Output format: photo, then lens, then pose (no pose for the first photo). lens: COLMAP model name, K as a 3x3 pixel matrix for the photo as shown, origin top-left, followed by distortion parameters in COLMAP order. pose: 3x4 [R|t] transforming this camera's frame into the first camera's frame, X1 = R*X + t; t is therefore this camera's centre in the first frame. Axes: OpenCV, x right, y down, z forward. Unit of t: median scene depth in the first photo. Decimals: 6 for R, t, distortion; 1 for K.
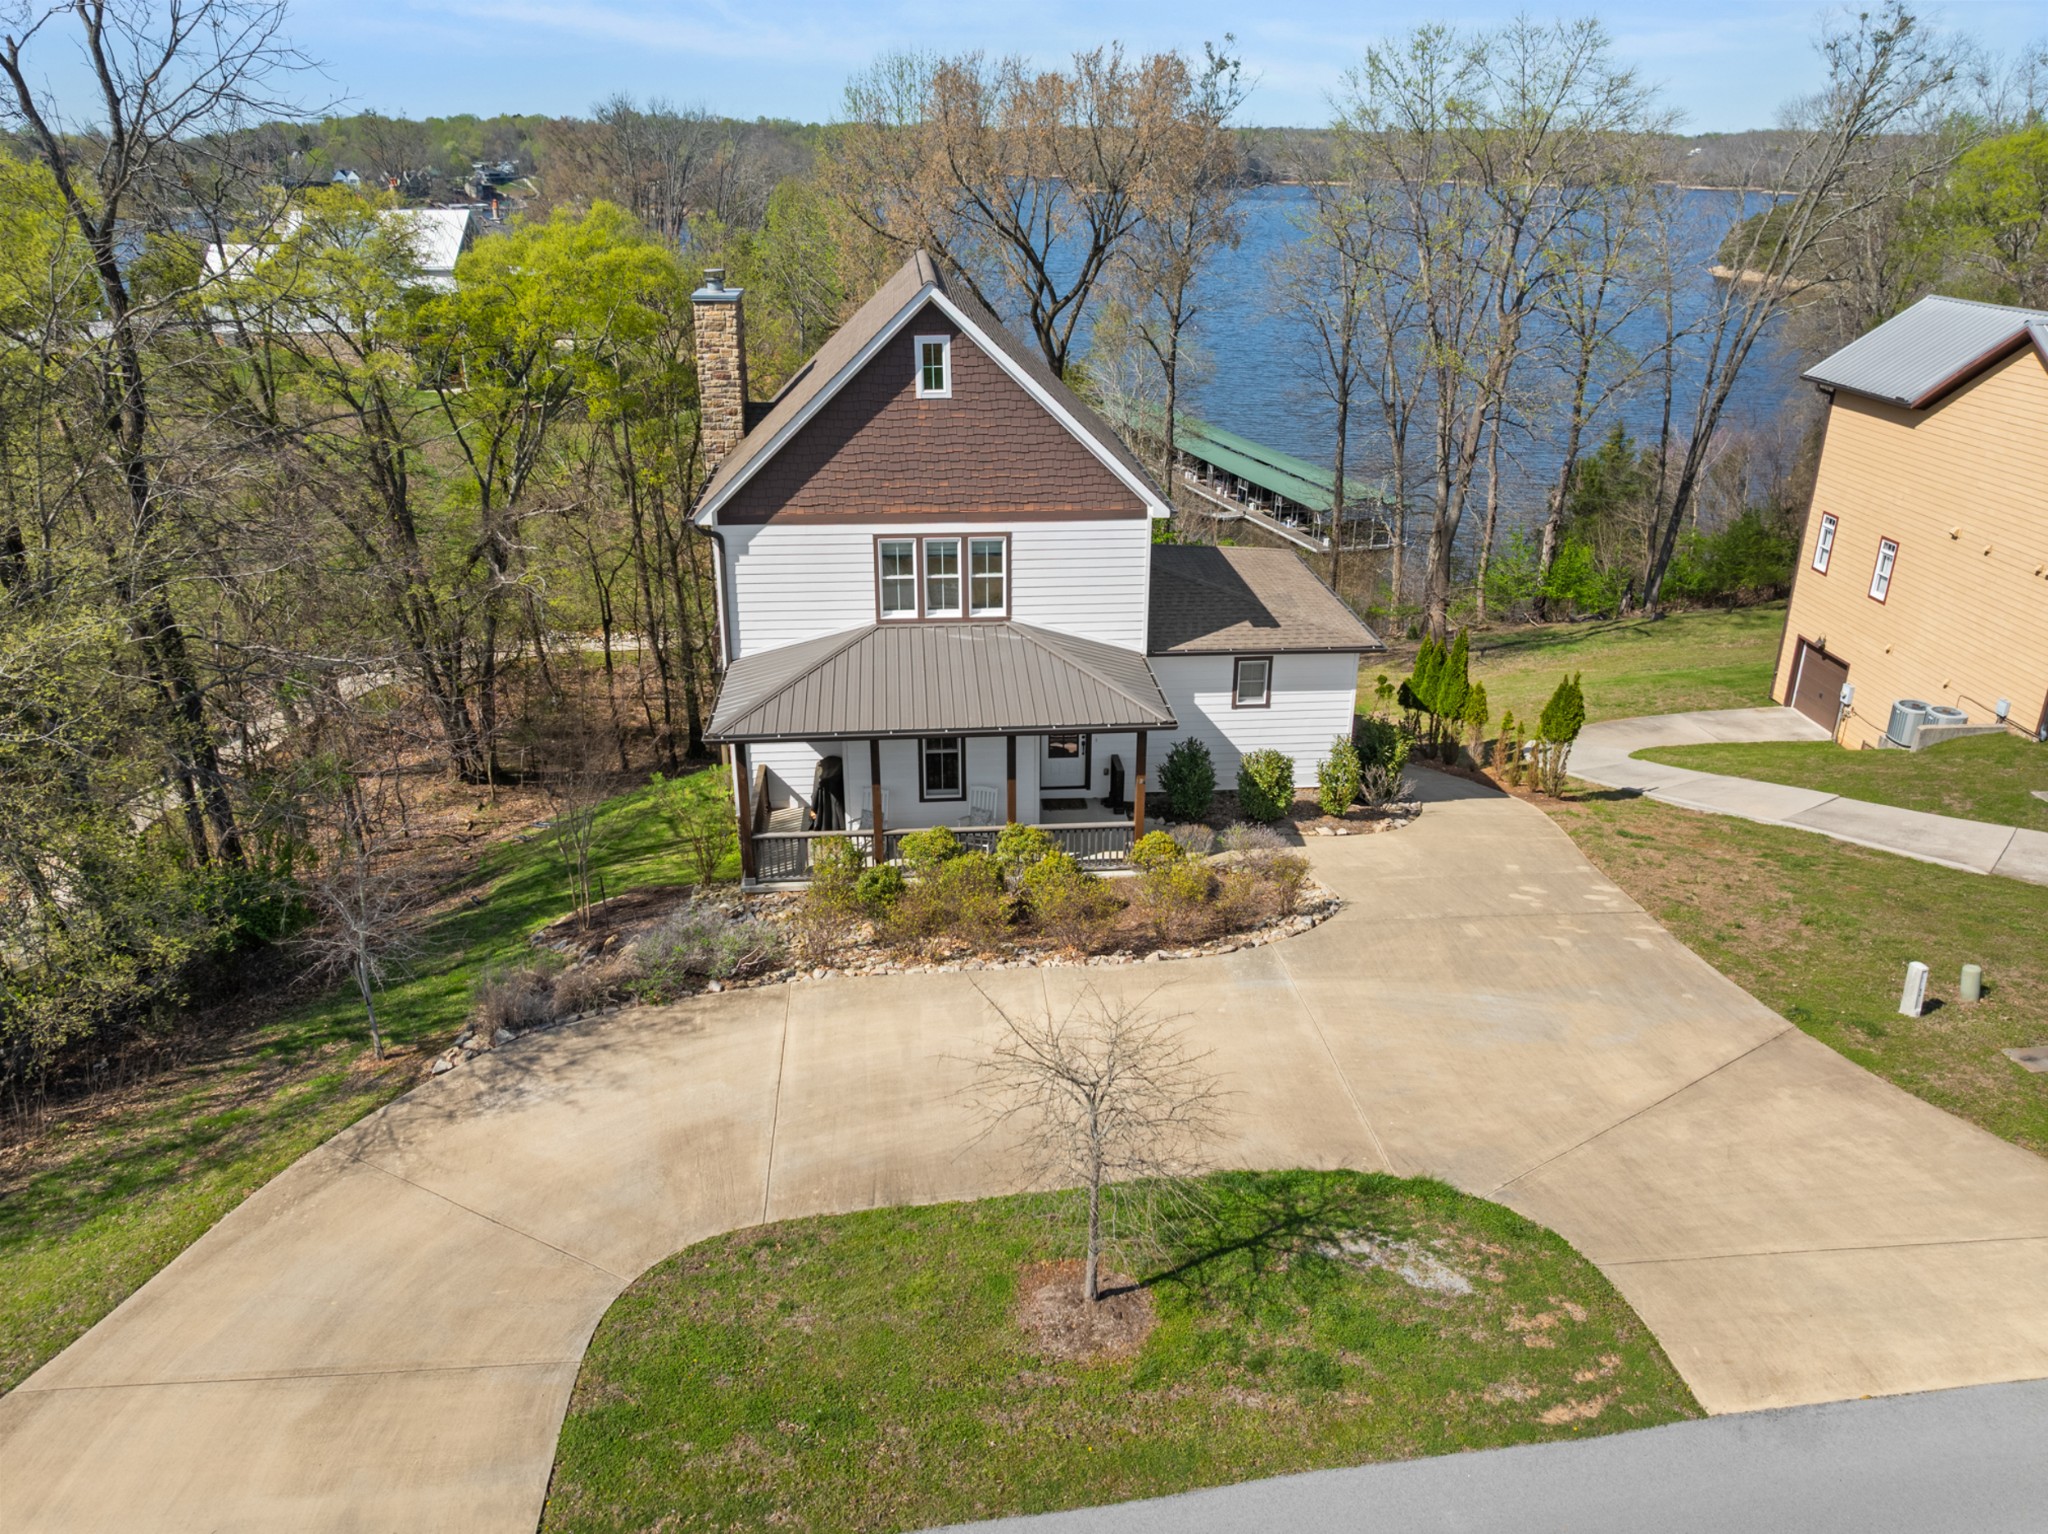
lens RADIAL K [[1467.6, 0, 1047.6], [0, 1467.6, 772.0], [0, 0, 1]] dist [-0.037179, 0.001520]
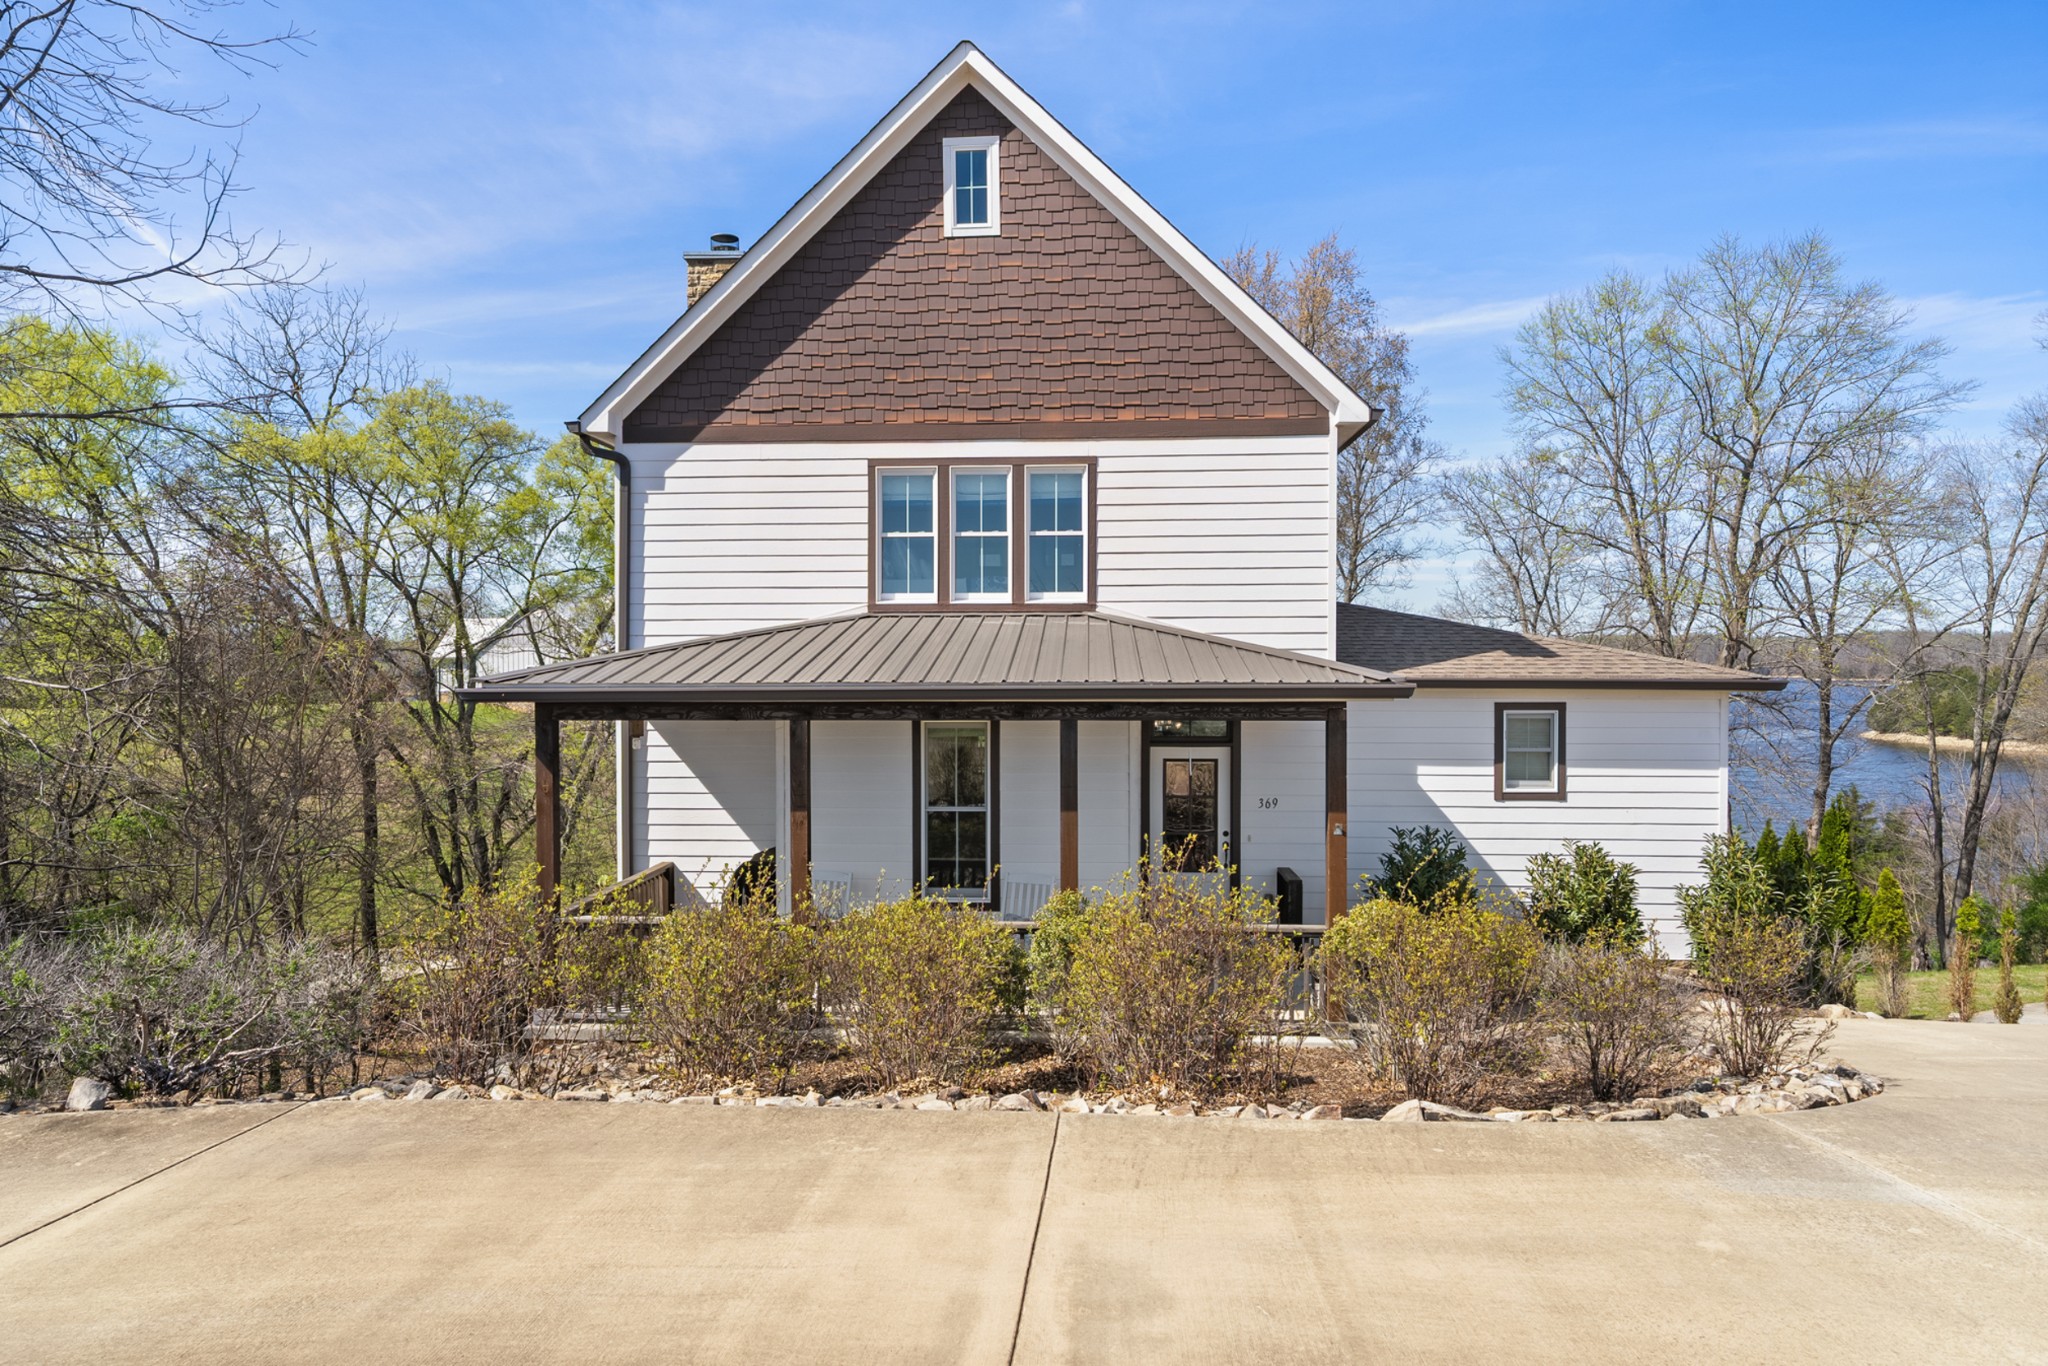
lens RADIAL K [[1295.7, 0, 1025.2], [0, 1295.7, 692.0], [0, 0, 1]] dist [-0.000251, -0.000470]
pose [[0.988149, -0.006929, -0.153344, 0.026158], [-0.051688, 0.925622, -0.374902, 0.121806], [0.144537, 0.378385, 0.914294, 0.541929]]
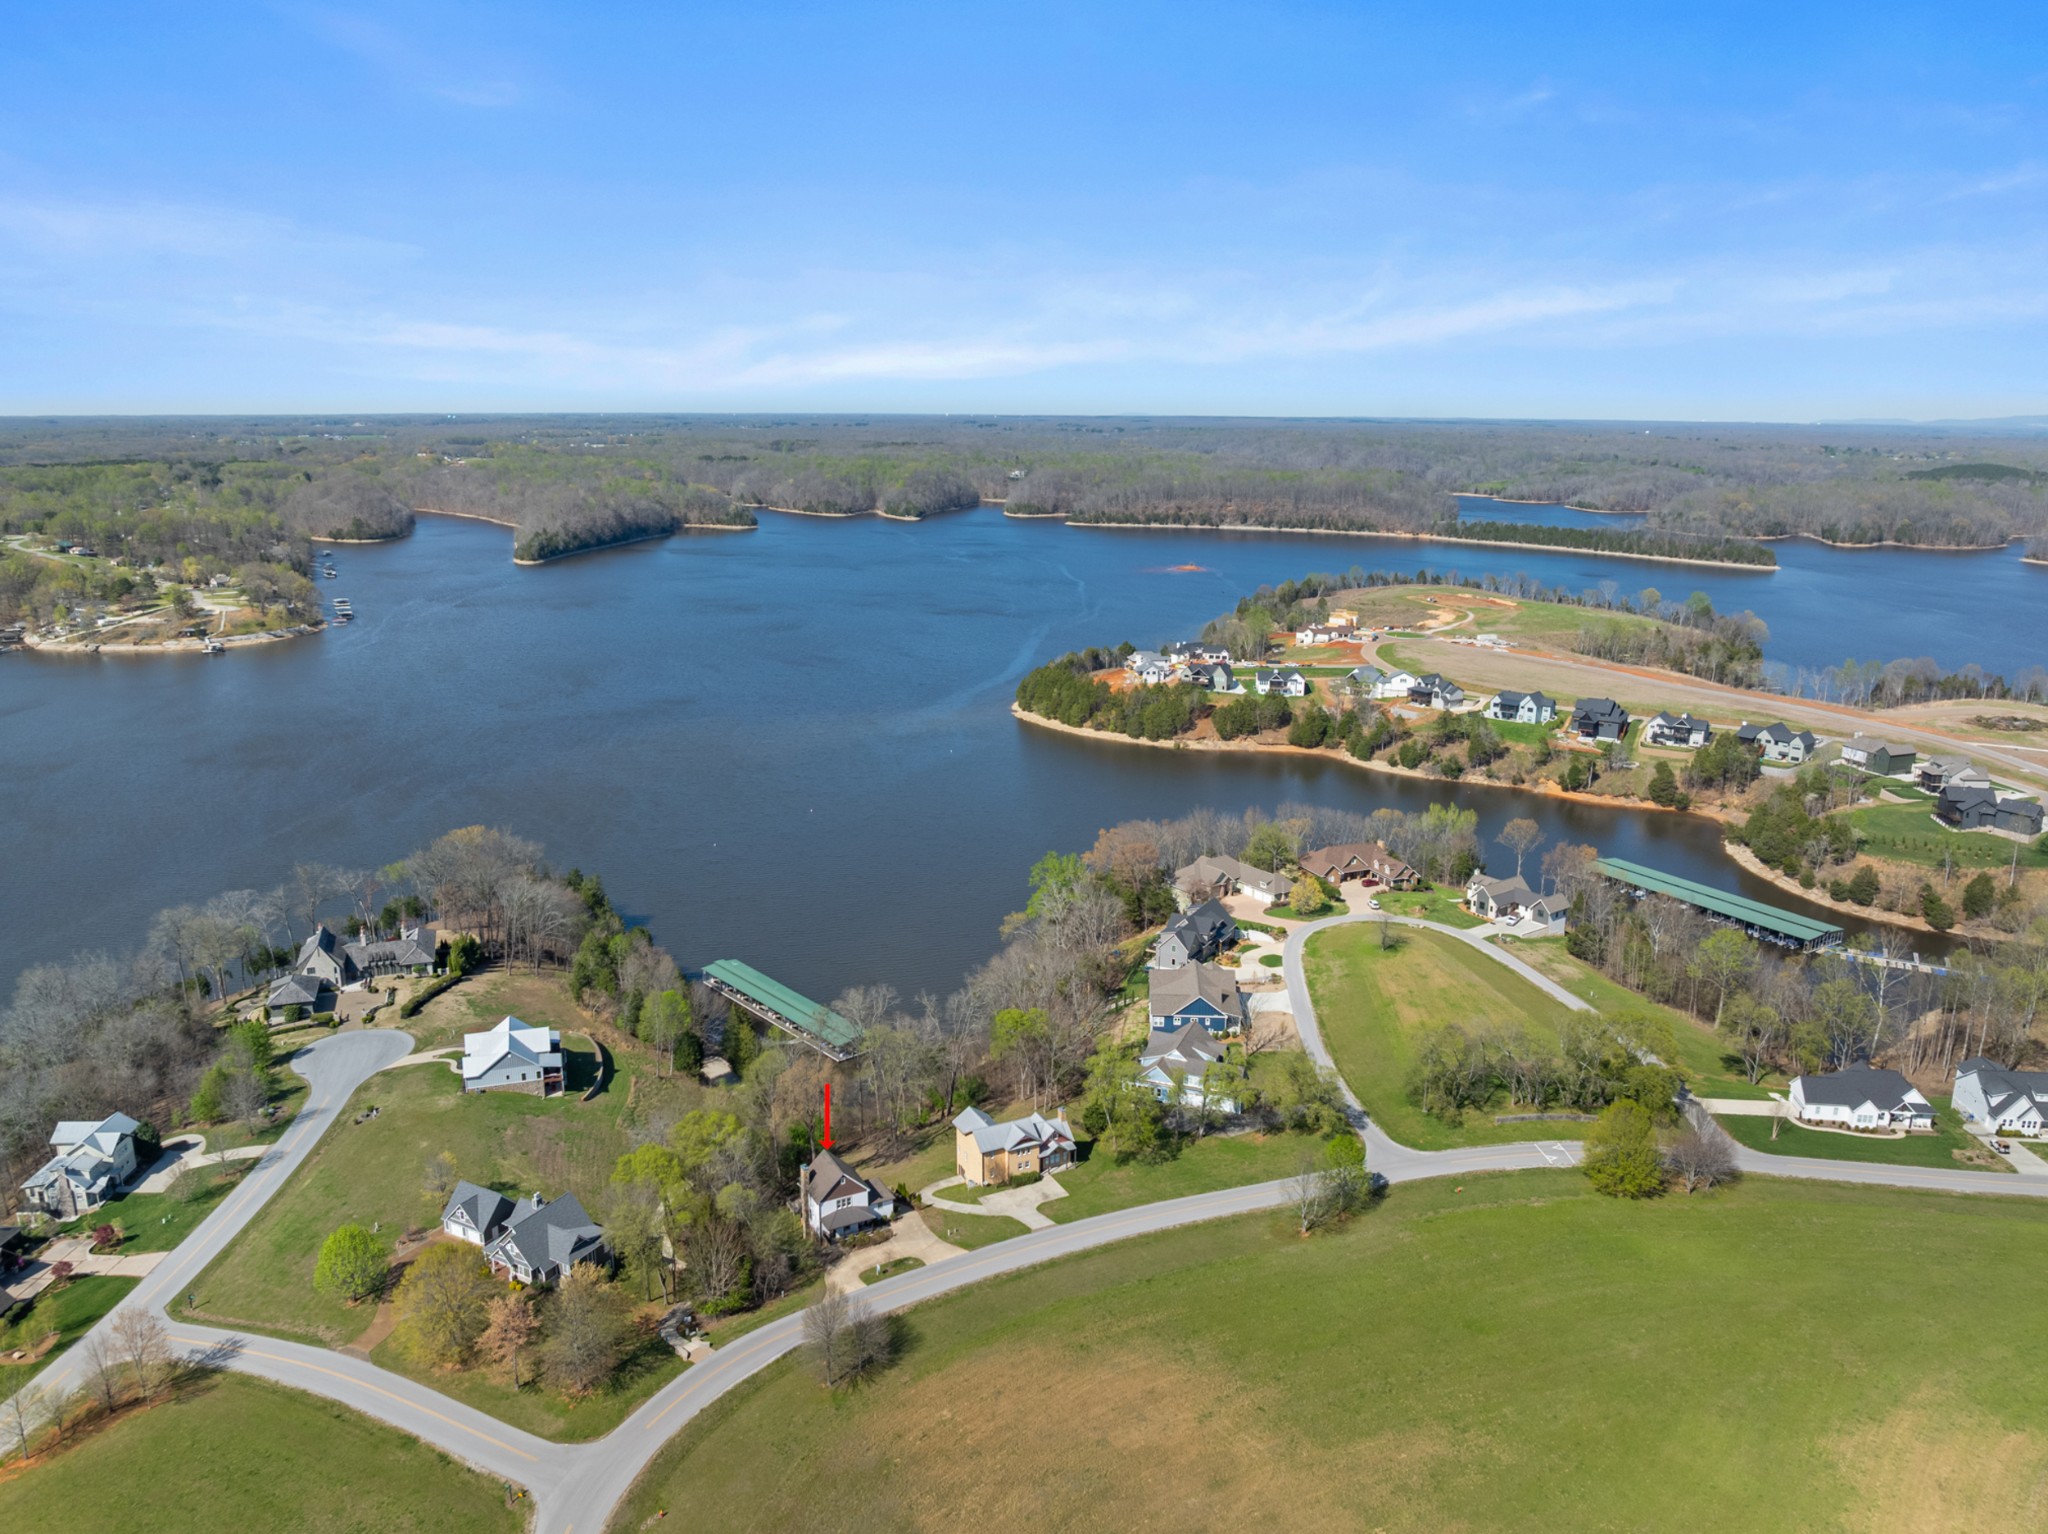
lens RADIAL K [[1467.6, 0, 1047.6], [0, 1467.6, 772.0], [0, 0, 1]] dist [-0.037179, 0.001520]
pose [[0.915851, -0.099238, 0.389061, -1.968213], [0.158296, 0.979735, -0.122728, -1.306251], [-0.368998, 0.173987, 0.913000, -7.286318]]
